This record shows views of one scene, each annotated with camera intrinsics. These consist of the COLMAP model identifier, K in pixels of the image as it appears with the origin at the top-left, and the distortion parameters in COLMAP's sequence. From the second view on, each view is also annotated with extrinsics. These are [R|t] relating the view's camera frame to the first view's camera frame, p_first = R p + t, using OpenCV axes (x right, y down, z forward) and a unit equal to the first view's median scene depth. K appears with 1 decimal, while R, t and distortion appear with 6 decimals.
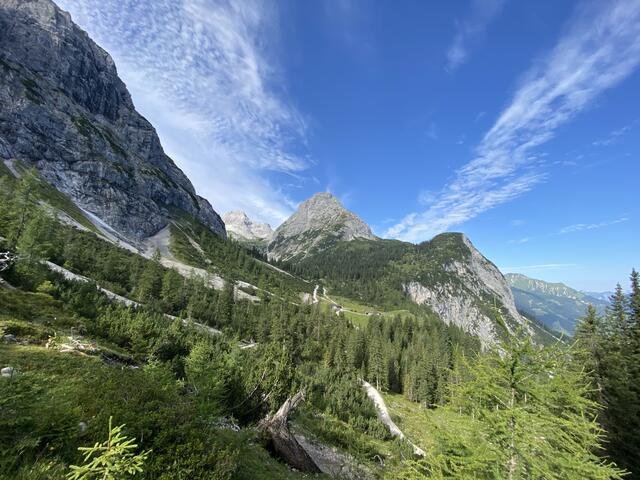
lens RADIAL K [[261.9, 0, 320.0], [0, 261.9, 240.0], [0, 0, 1]] dist [0.001370, -0.000060]
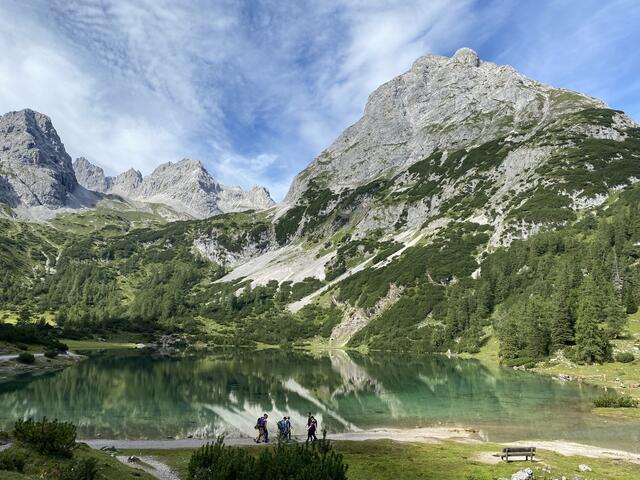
lens RADIAL K [[497.8, 0, 320.0], [0, 497.8, 240.0], [0, 0, 1]] dist [0.028333, -0.004221]
pose [[0.997277, -0.024303, -0.069625, -0.151642], [0.022509, 0.999397, -0.026430, 0.068863], [0.070225, 0.024791, 0.997223, 0.648598]]
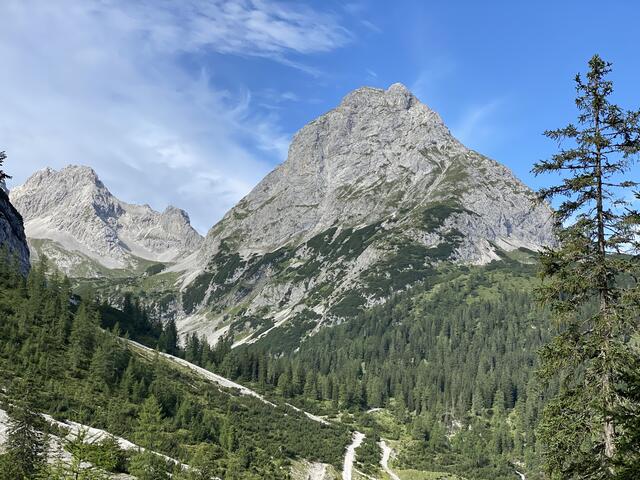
lens RADIAL K [[976.3, 0, 326.3], [0, 976.3, 239.6], [0, 0, 1]] dist [0.089117, 0.065187]
pose [[0.998293, -0.028683, -0.050880, 0.006172], [0.027399, 0.999293, -0.025758, -0.001471], [0.051583, 0.024320, 0.998373, -0.012832]]
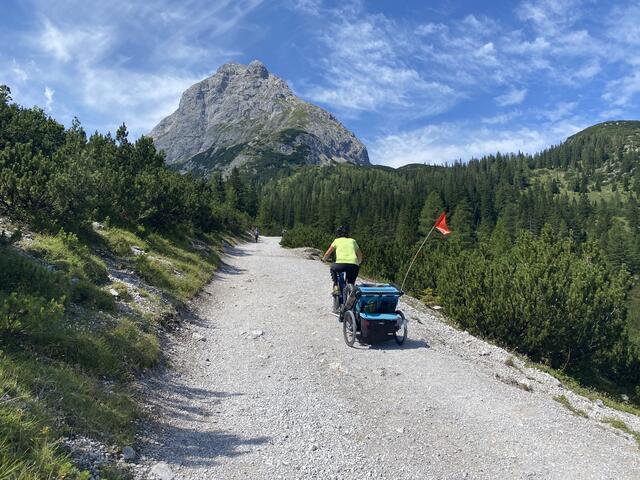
lens RADIAL K [[497.8, 0, 320.0], [0, 497.8, 240.0], [0, 0, 1]] dist [0.028333, -0.004221]
pose [[0.986003, -0.027688, 0.164410, -0.009332], [0.018419, 0.998168, 0.057637, 0.066708], [-0.165705, -0.053802, 0.984707, 0.340926]]
